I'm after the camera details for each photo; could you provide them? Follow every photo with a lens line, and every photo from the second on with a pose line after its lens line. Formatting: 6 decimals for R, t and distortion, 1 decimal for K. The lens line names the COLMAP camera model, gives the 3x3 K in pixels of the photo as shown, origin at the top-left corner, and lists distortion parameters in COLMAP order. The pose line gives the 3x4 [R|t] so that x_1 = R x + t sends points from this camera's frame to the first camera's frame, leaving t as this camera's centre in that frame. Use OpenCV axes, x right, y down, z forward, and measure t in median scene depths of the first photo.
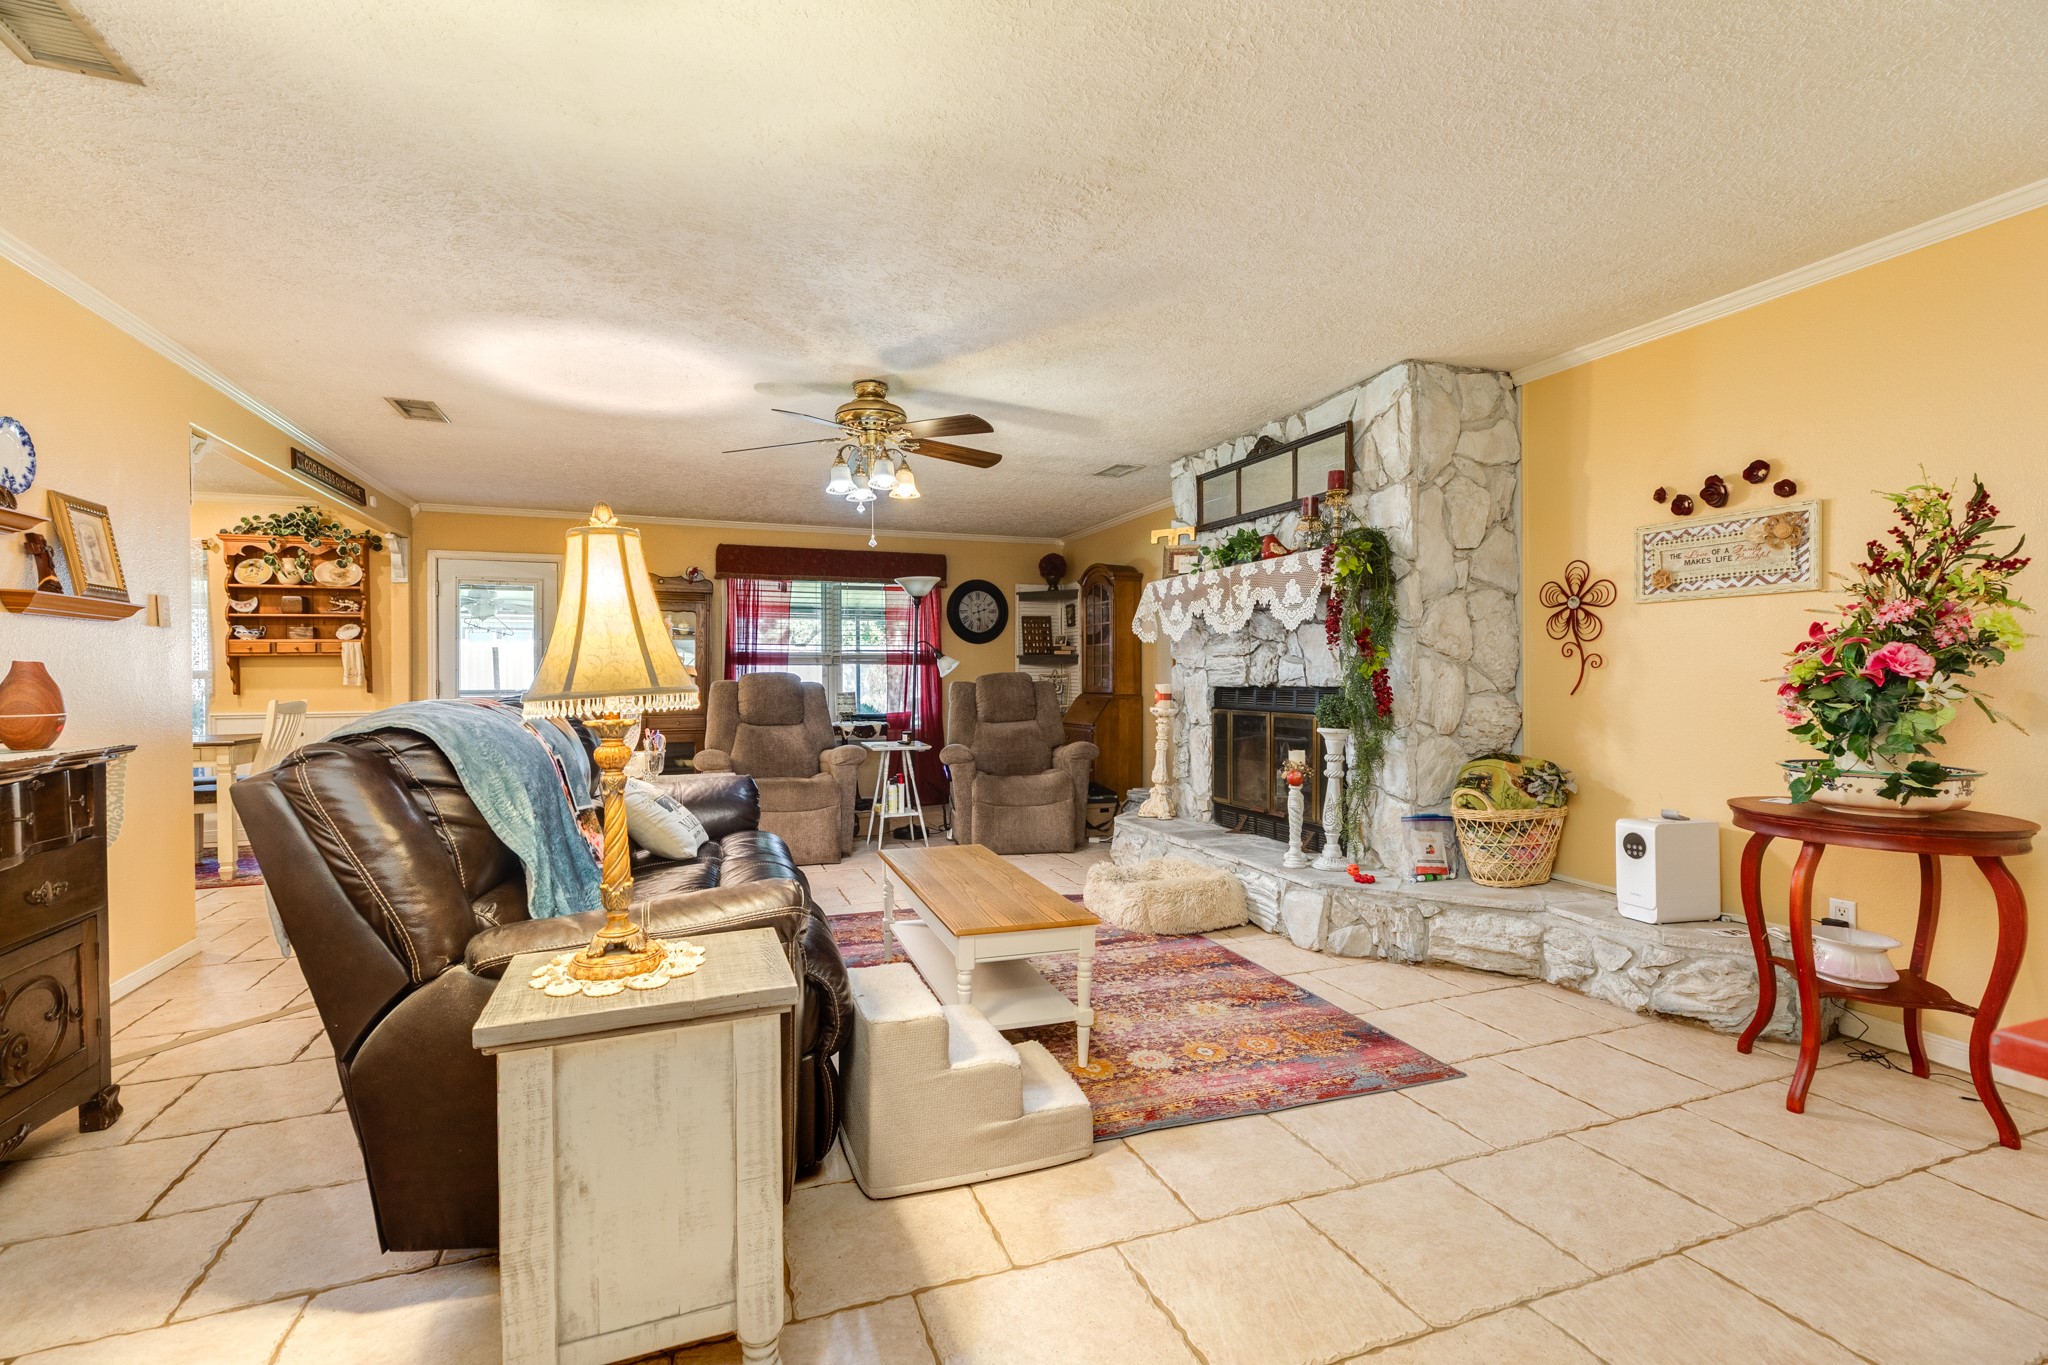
lens RADIAL K [[913.4, 0, 1029.6], [0, 913.4, 684.9], [0, 0, 1]] dist [0.005002, -0.000333]
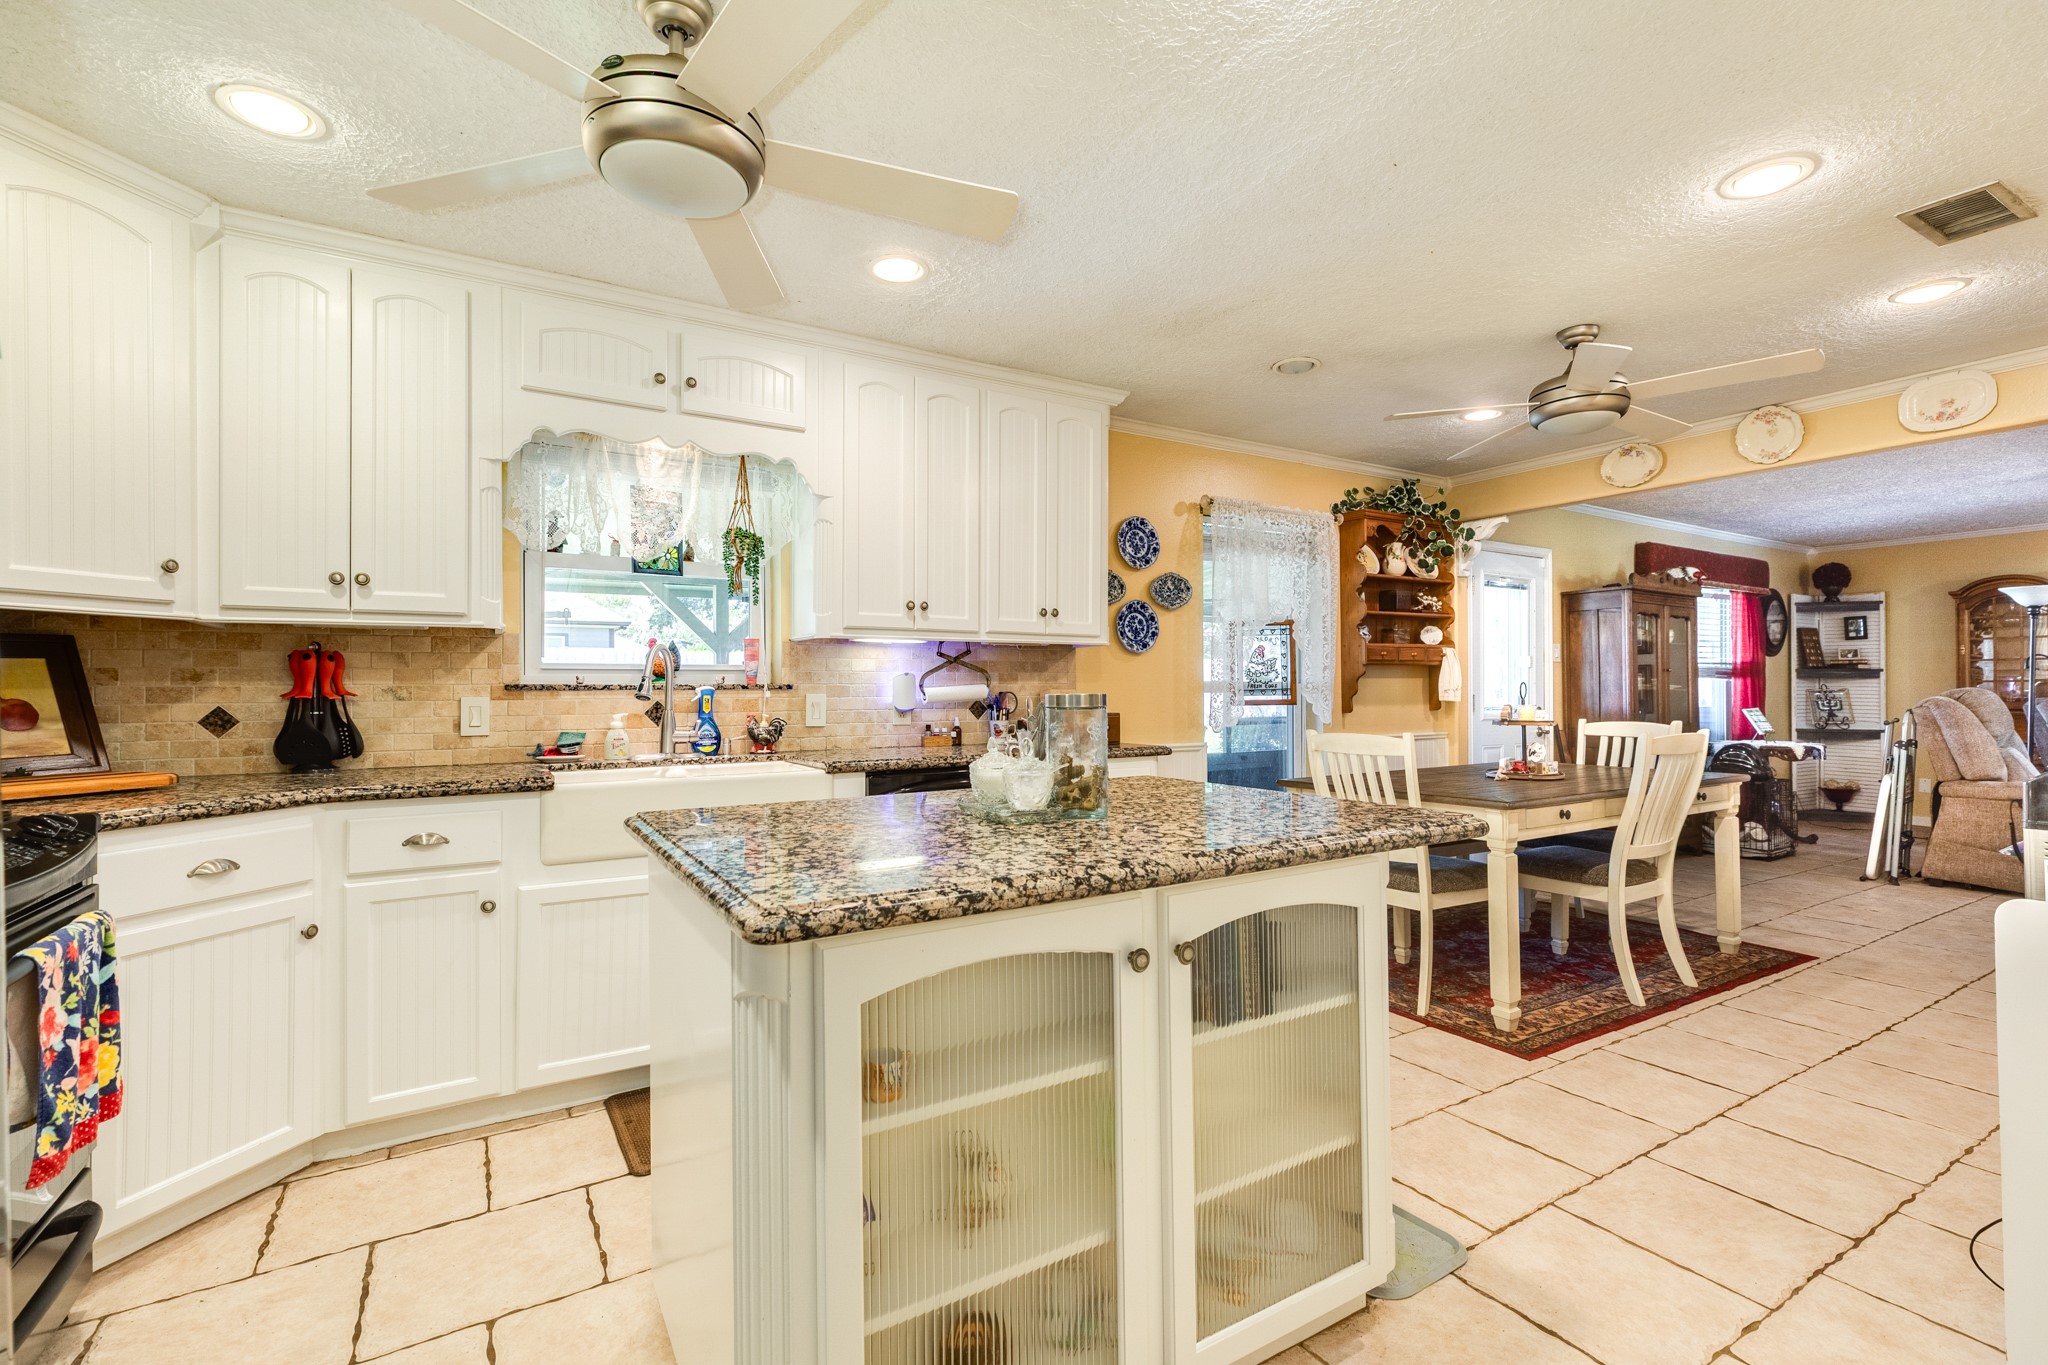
lens RADIAL K [[913.4, 0, 1025.3], [0, 913.4, 680.0], [0, 0, 1]] dist [0.005002, -0.000333]
pose [[0.981826, 0.004698, 0.189726, -1.633906], [-0.001210, 0.999828, -0.018495, -0.002472], [-0.189780, 0.017929, 0.981663, 0.350910]]
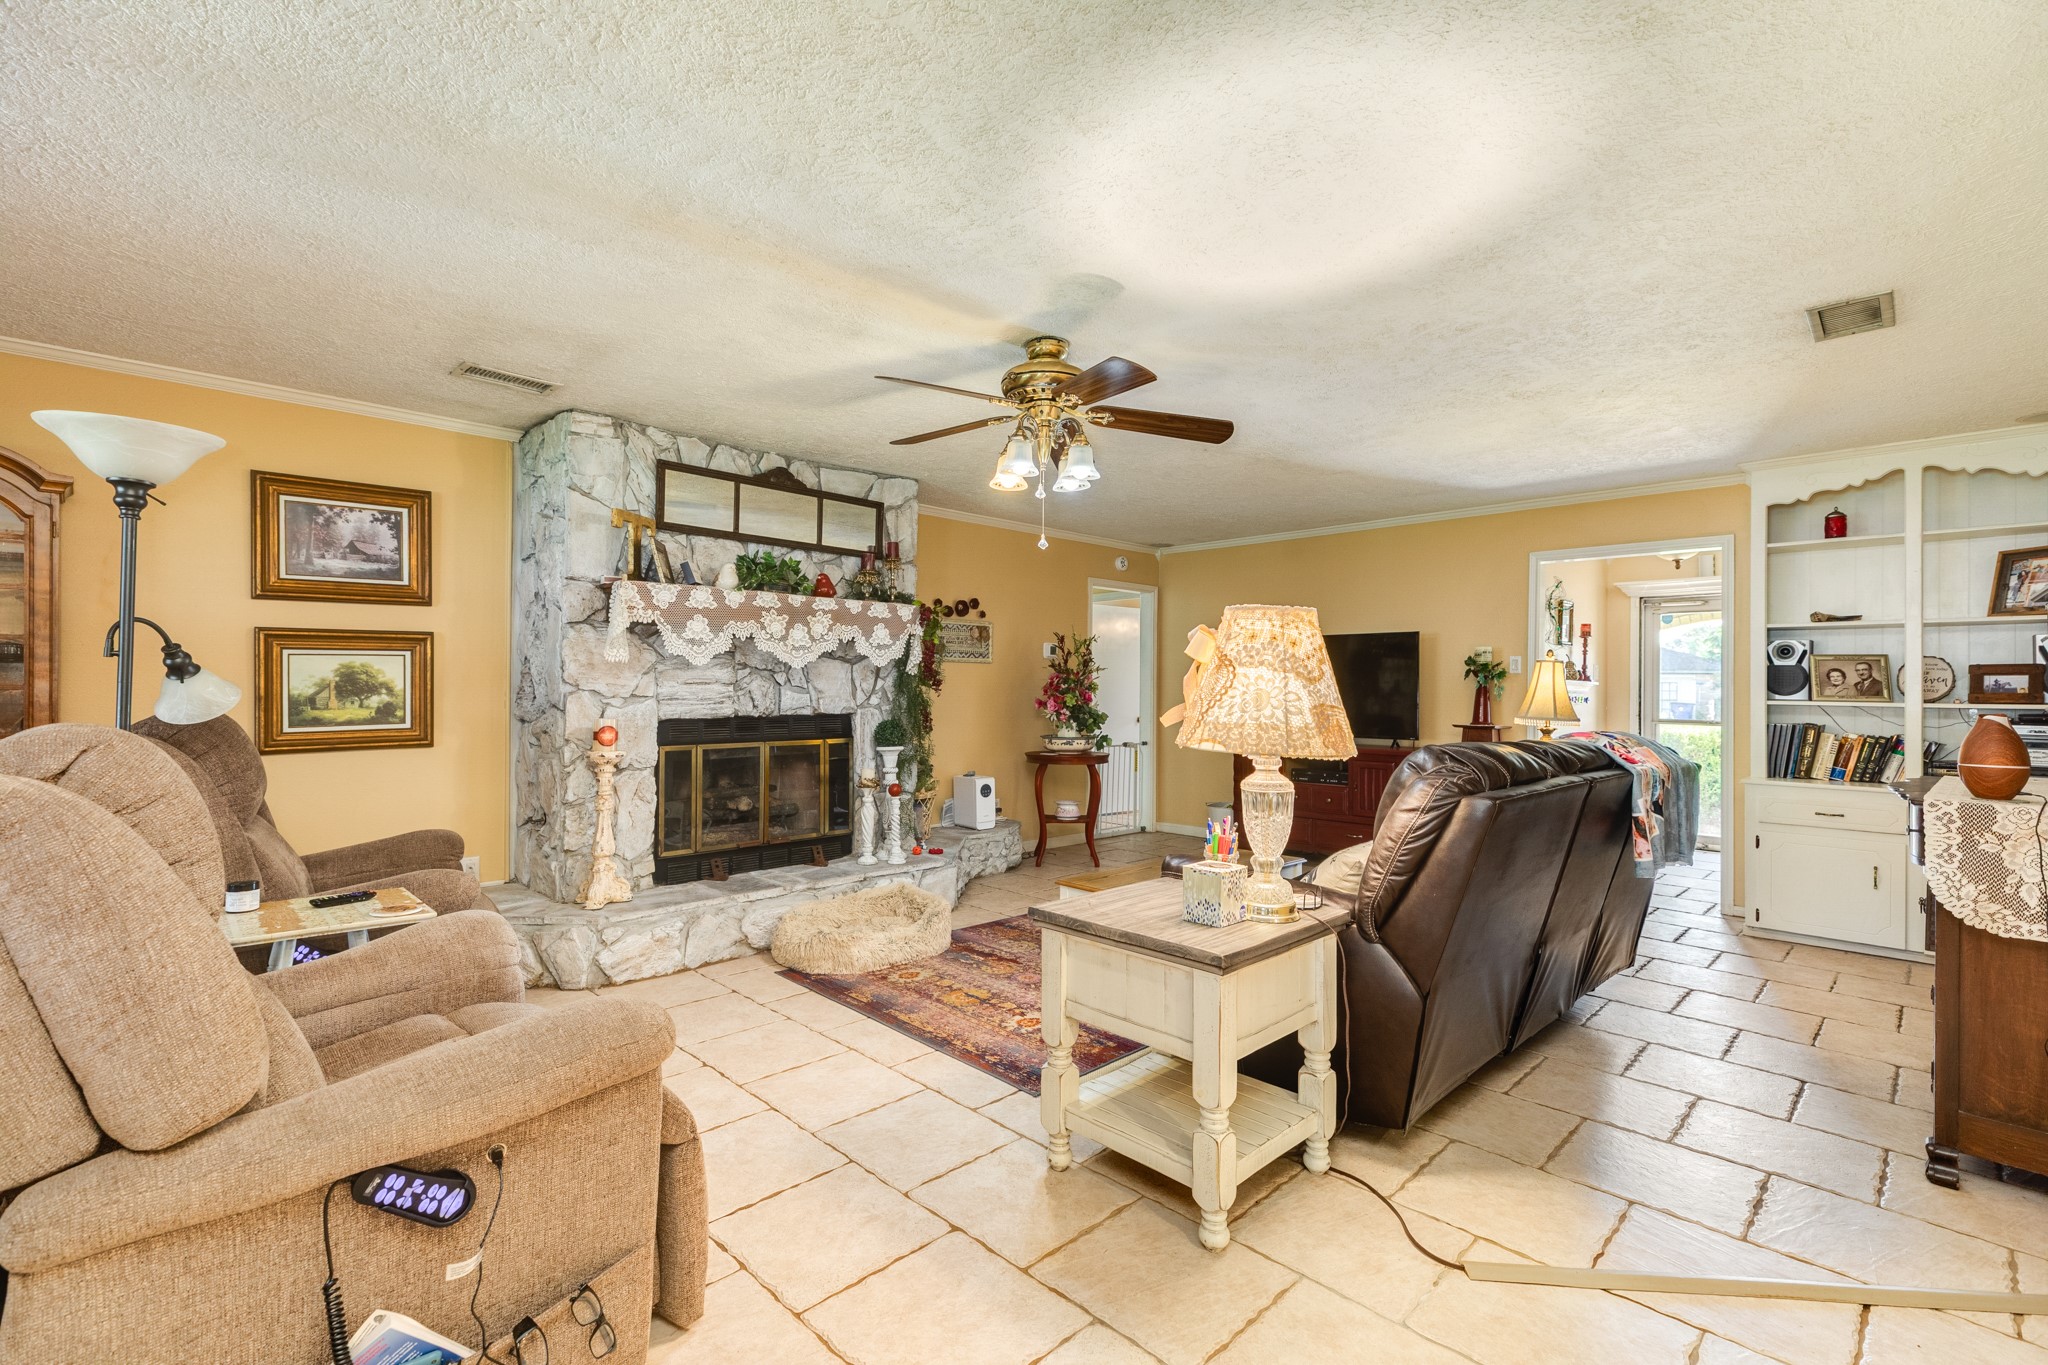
lens RADIAL K [[913.4, 0, 1030.2], [0, 913.4, 683.7], [0, 0, 1]] dist [0.005002, -0.000333]
pose [[-0.408834, 0.003561, 0.912602, -0.699902], [0.004695, 0.999987, -0.001798, -0.027988], [-0.912597, 0.003550, -0.408845, 1.054465]]
